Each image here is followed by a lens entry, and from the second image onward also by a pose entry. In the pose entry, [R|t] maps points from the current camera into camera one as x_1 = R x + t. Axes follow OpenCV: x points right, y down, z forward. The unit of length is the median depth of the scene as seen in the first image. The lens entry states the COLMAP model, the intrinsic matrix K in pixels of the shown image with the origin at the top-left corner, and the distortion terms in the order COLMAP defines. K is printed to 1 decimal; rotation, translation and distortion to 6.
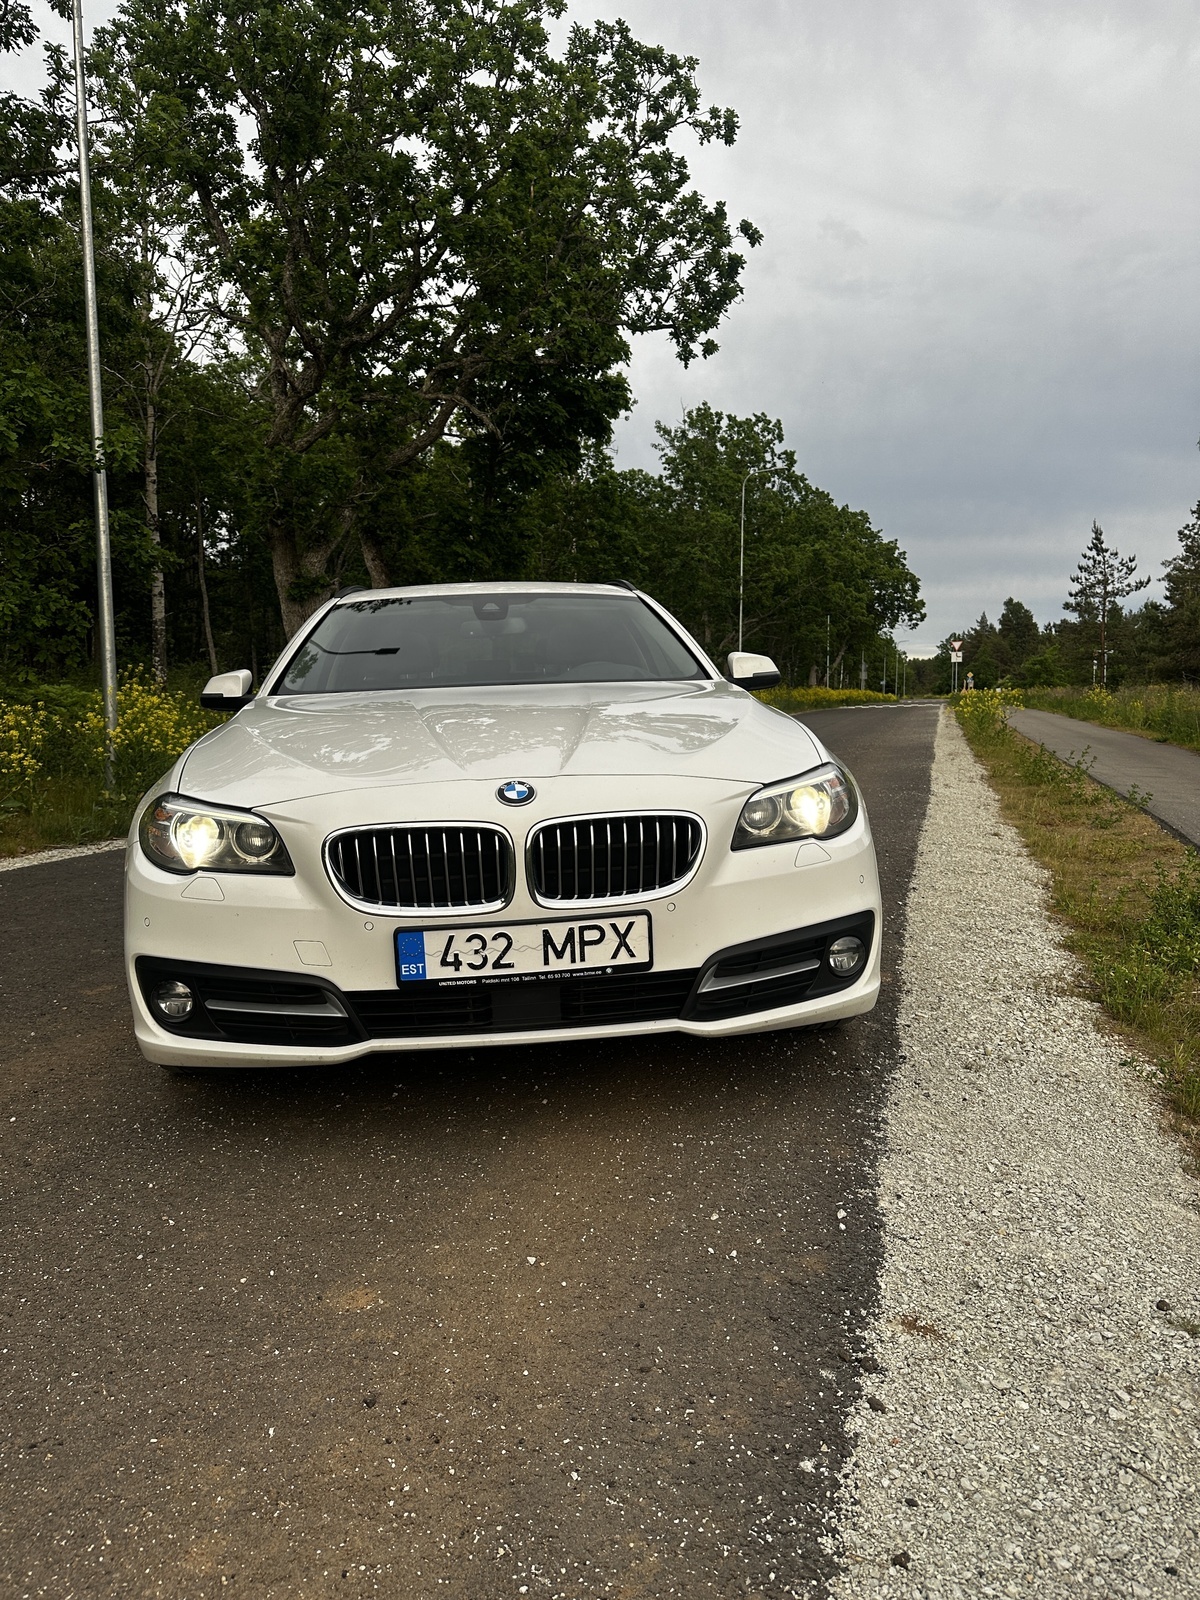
lens RADIAL K [[1109.9, 0, 572.2], [0, 1109.9, 800.0], [0, 0, 1]] dist [-0.012051, -0.006807]
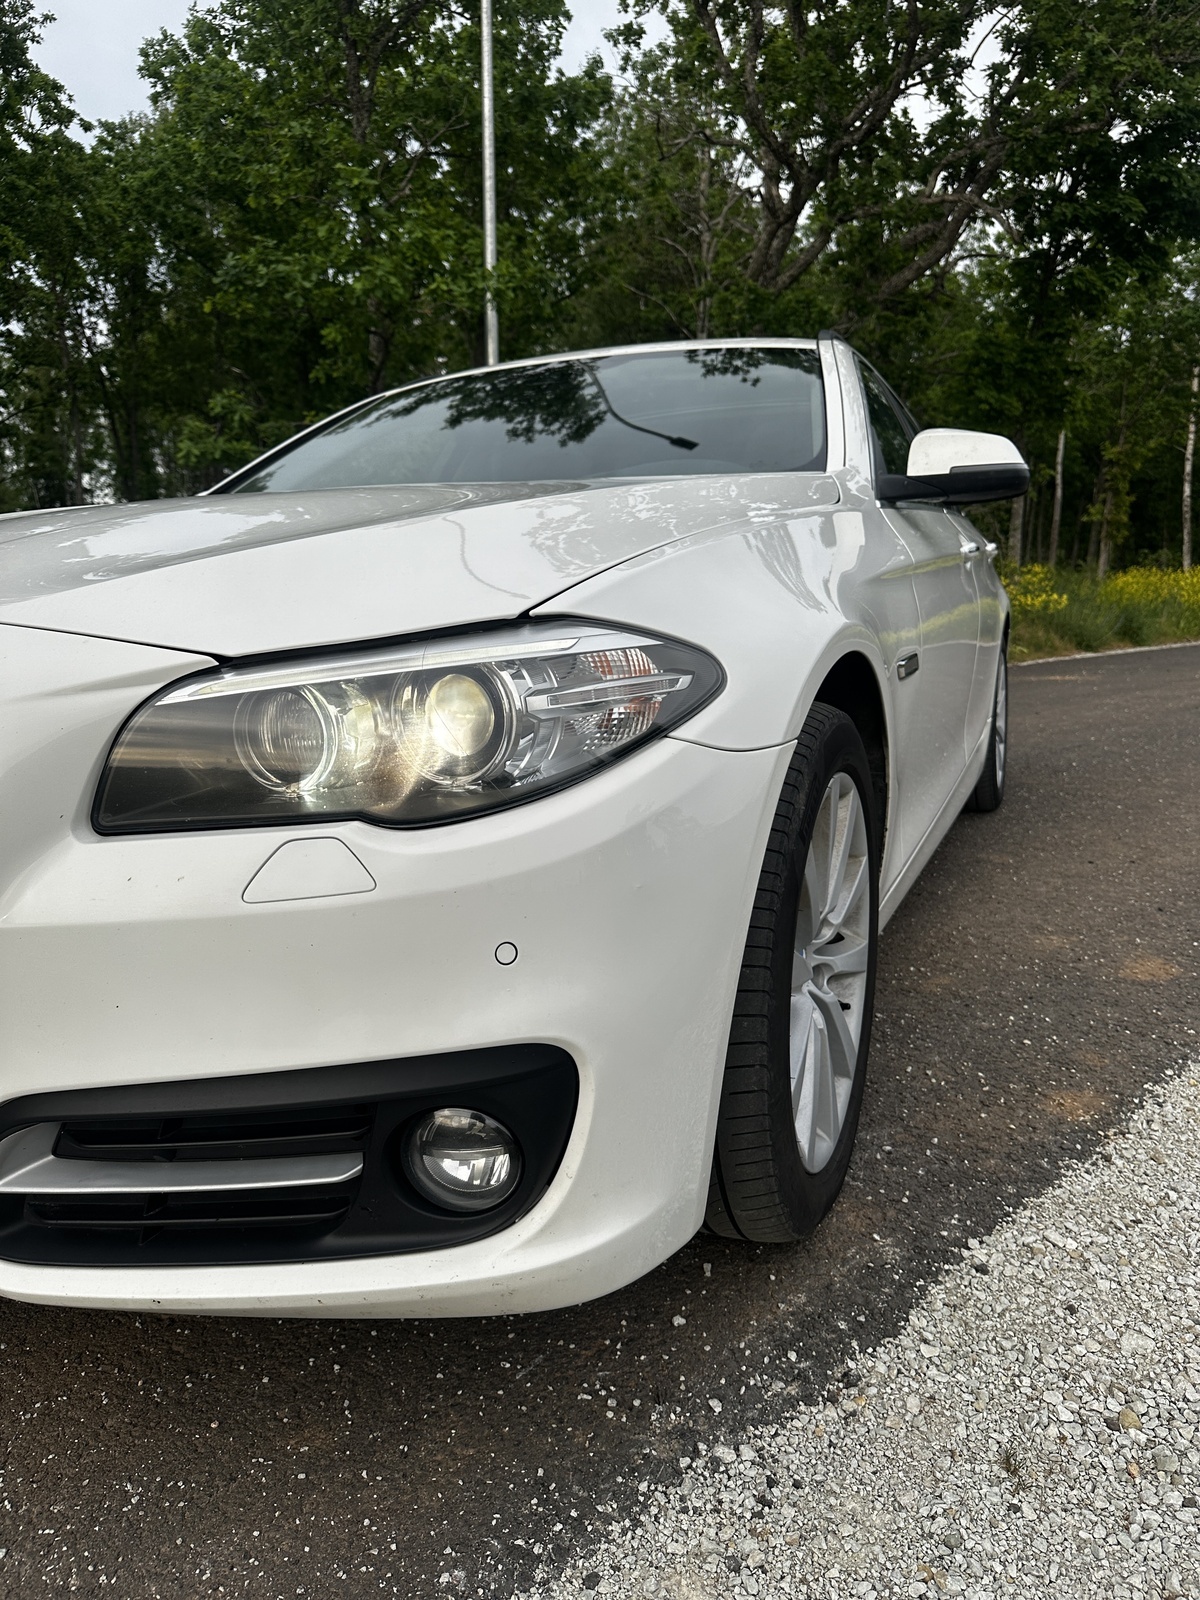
lens RADIAL K [[1109.9, 0, 572.2], [0, 1109.9, 800.0], [0, 0, 1]] dist [-0.012051, -0.006807]
pose [[0.873468, 0.099568, -0.476591, 0.116820], [-0.049855, 0.992012, 0.115877, -0.004194], [0.484322, -0.077455, 0.871455, 0.192531]]
